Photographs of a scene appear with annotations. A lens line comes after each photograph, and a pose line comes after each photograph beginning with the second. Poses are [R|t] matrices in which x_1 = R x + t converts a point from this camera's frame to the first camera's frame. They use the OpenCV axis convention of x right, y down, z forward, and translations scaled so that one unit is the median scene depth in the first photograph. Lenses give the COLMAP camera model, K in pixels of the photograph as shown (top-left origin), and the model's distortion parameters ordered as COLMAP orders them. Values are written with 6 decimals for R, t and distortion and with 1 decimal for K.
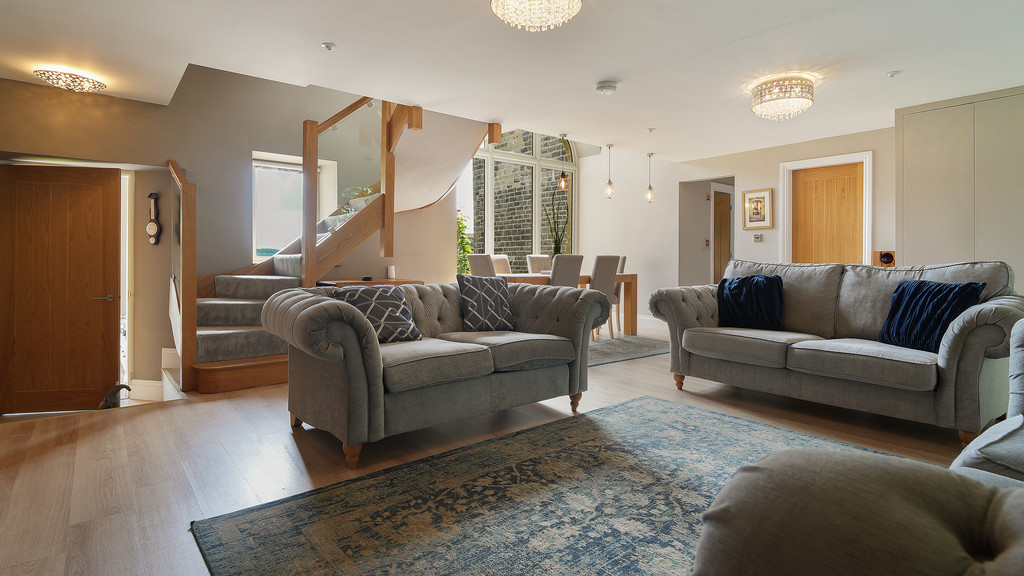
lens RADIAL K [[502.6, 0, 508.2], [0, 502.6, 282.2], [0, 0, 1]] dist [-0.004394, -0.000578]
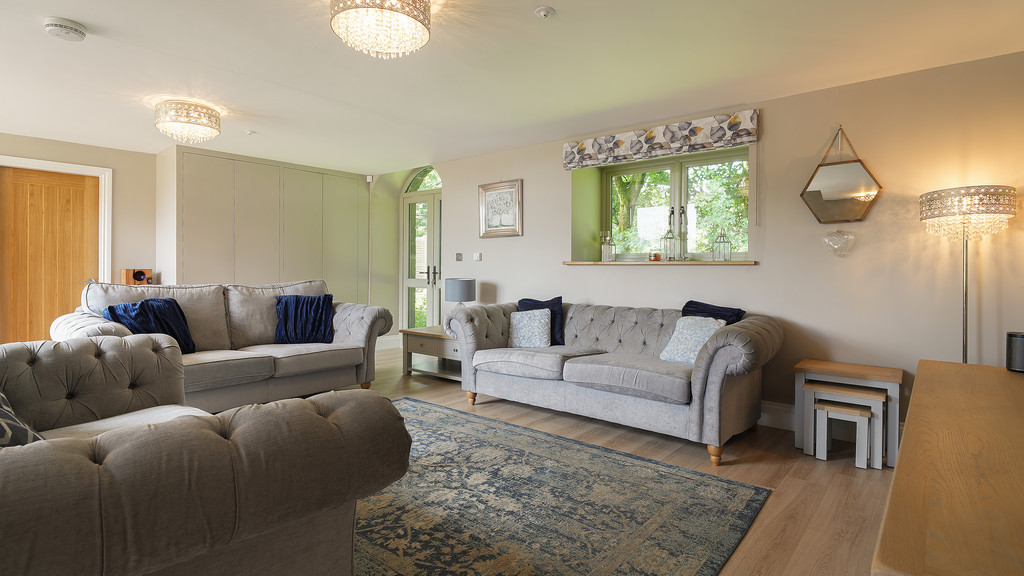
lens RADIAL K [[502.6, 0, 508.5], [0, 502.6, 283.4], [0, 0, 1]] dist [-0.004394, -0.000578]
pose [[-0.172498, -0.032546, 0.984472, -1.022112], [0.039674, 0.998413, 0.039959, -0.104884], [-0.984211, 0.045950, -0.170933, 1.003711]]
